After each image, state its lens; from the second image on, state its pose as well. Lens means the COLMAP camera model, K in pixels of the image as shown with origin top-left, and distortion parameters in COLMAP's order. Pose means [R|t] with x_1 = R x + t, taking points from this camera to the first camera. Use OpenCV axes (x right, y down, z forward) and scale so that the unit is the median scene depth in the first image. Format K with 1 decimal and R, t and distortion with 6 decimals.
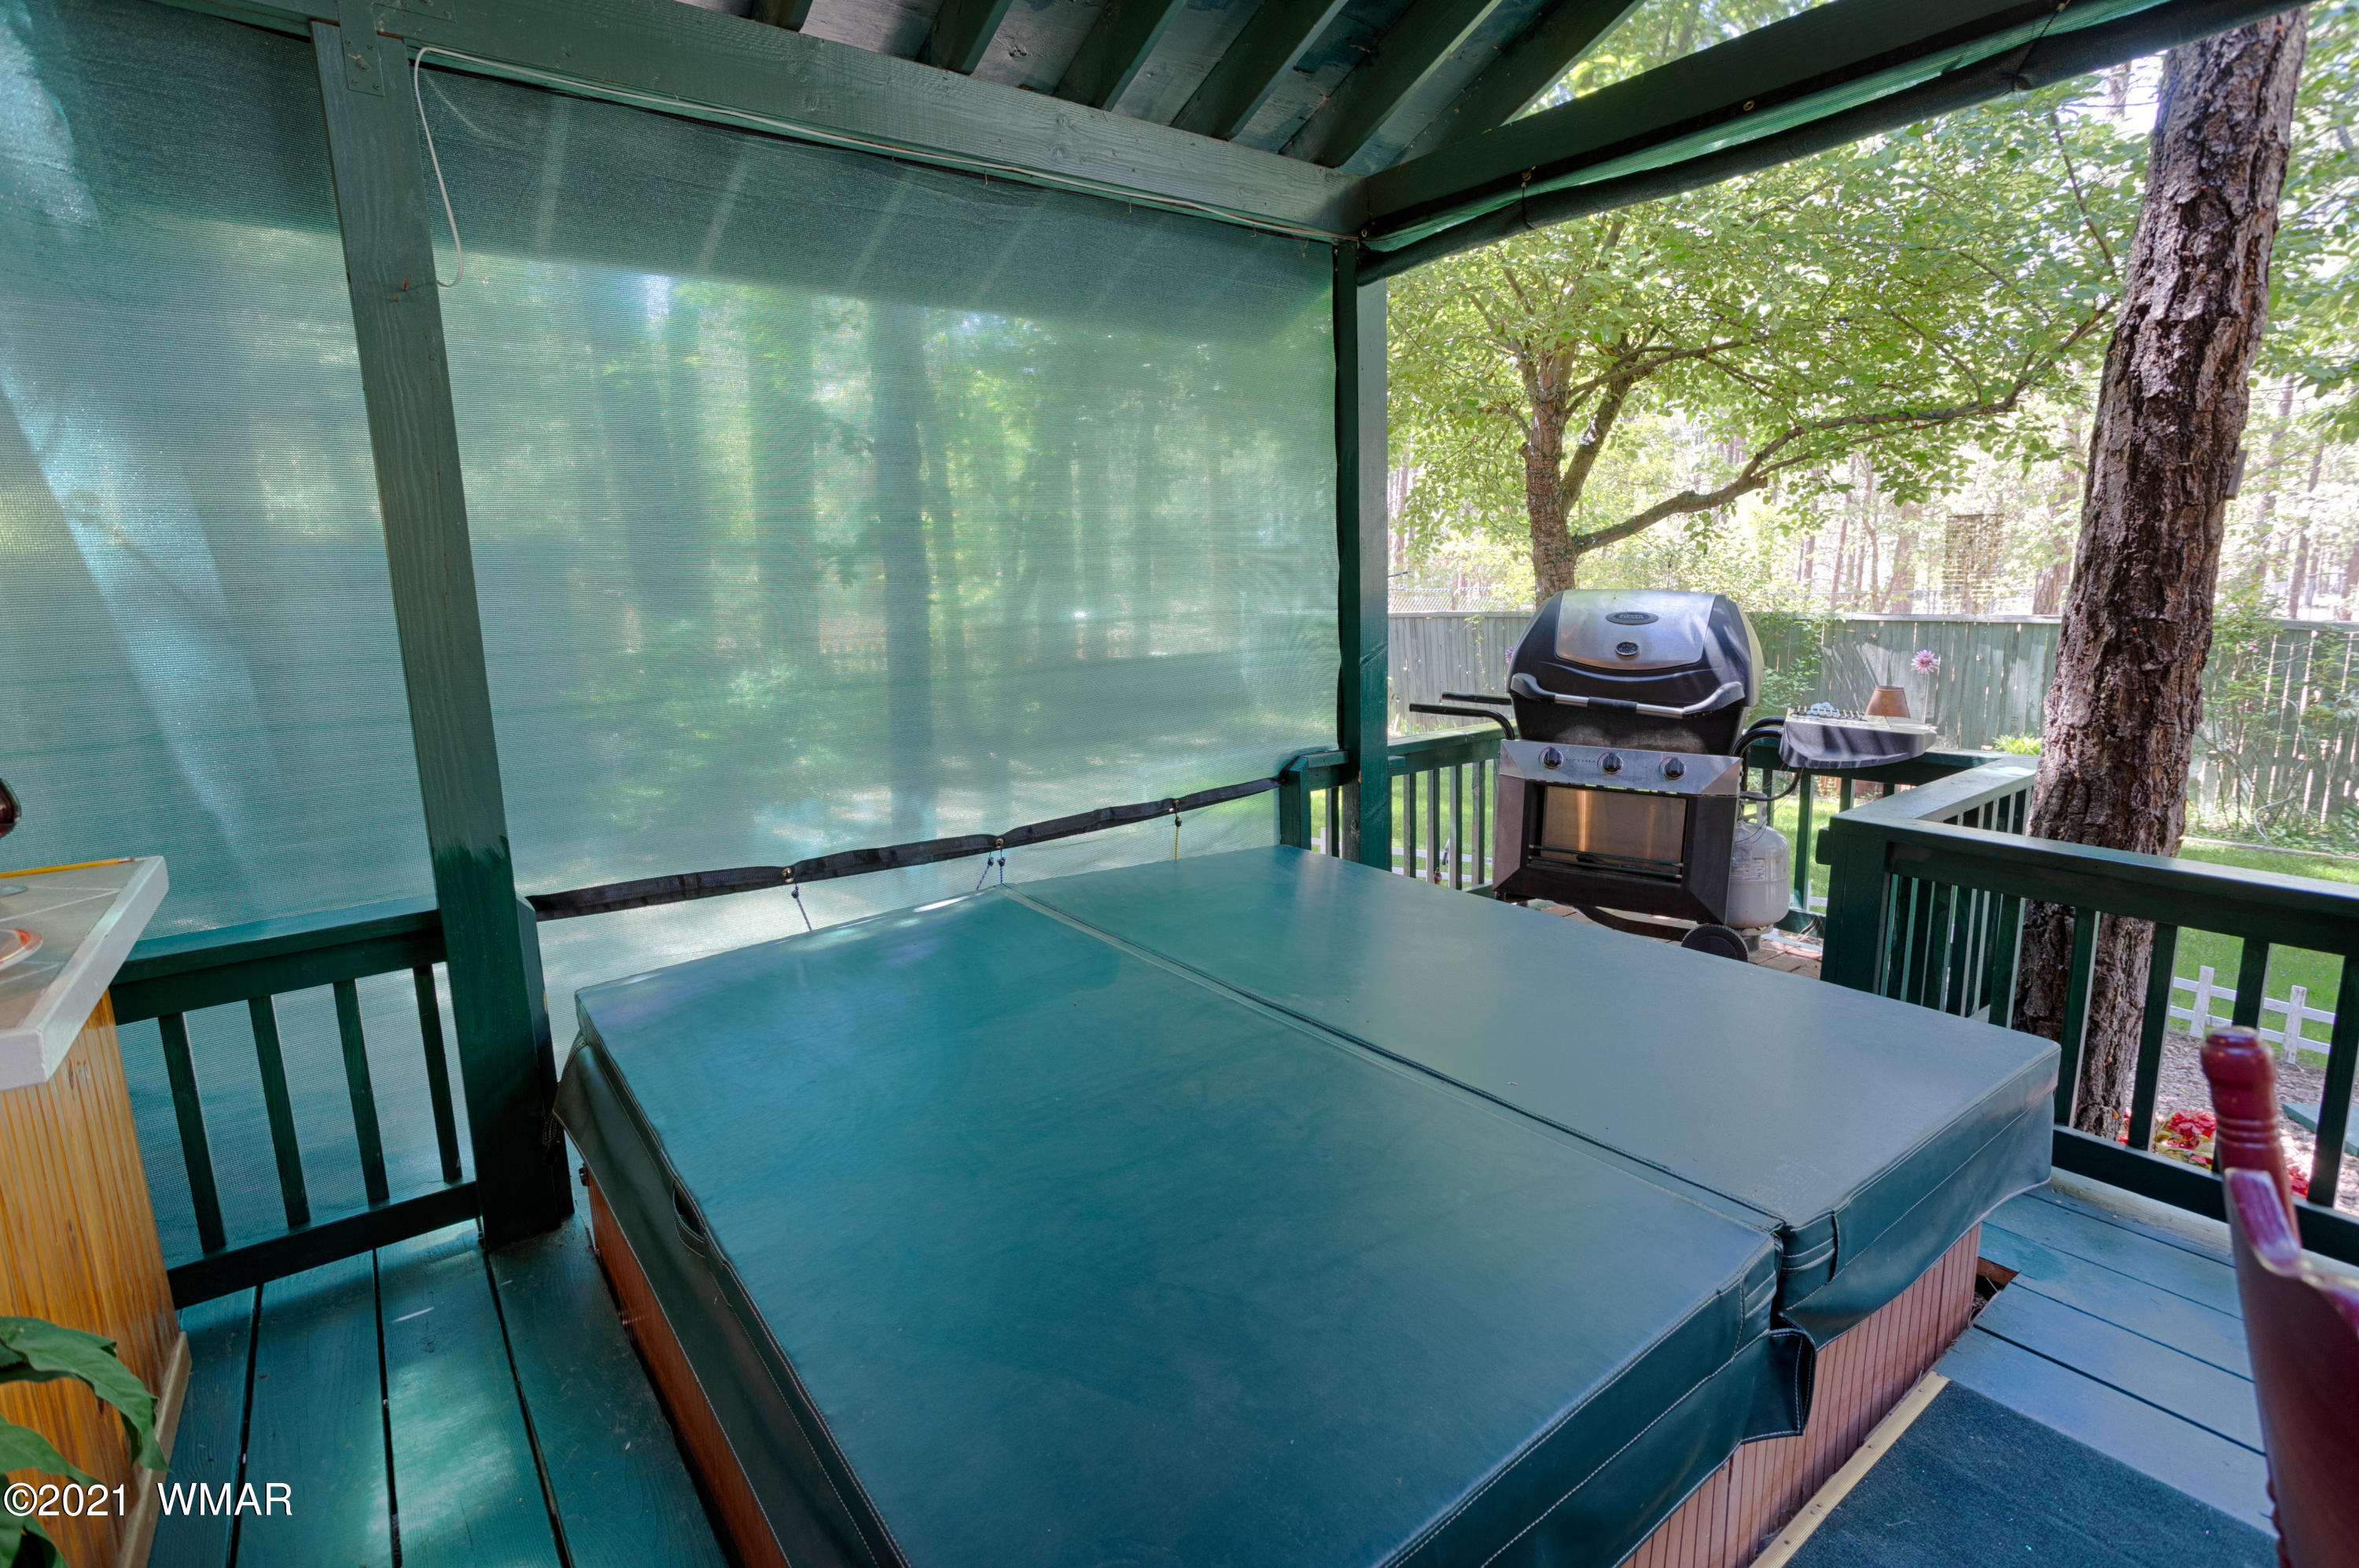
lens RADIAL K [[1142.4, 0, 1232.1], [0, 1142.4, 774.6], [0, 0, 1]] dist [-0.044157, 0.027899]
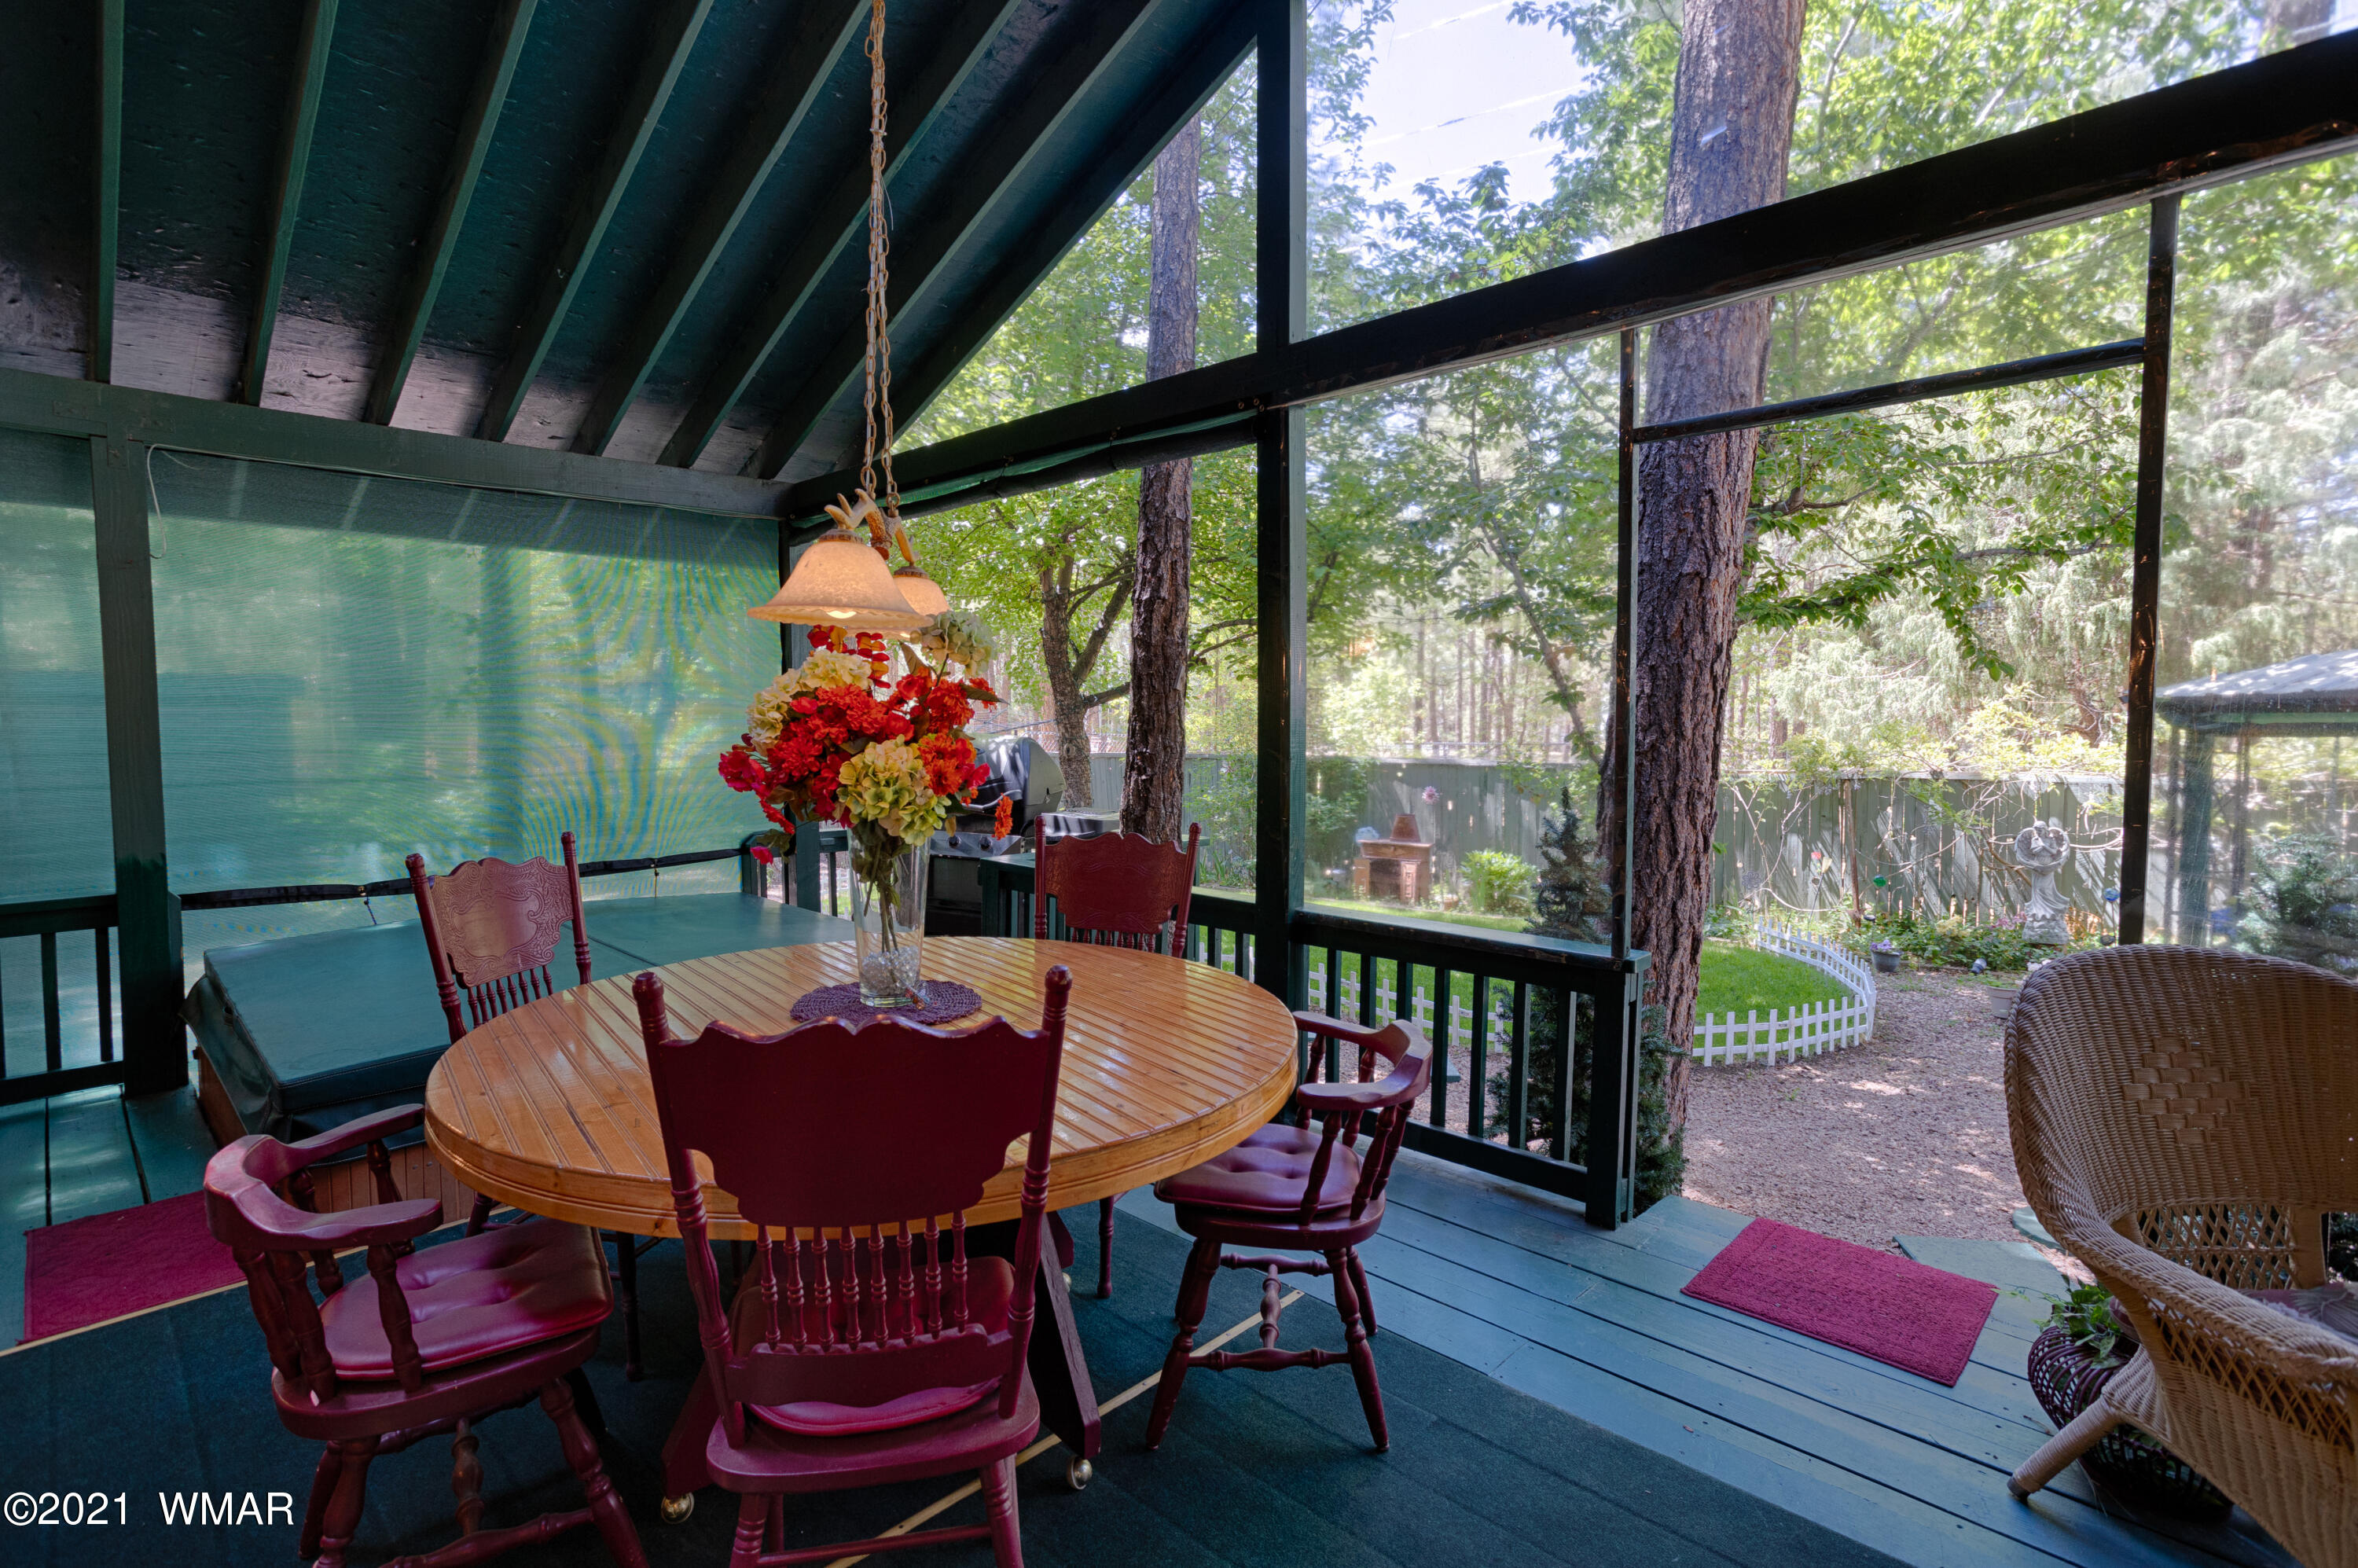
lens RADIAL K [[1116.2, 0, 1179.0], [0, 1116.2, 784.0], [0, 0, 1]] dist [-0.027927, 0.024696]
pose [[0.991346, 0.014495, 0.130475, 0.637048], [0.000584, 0.993389, -0.114795, 0.130401], [-0.131277, 0.113877, 0.984783, -0.848350]]
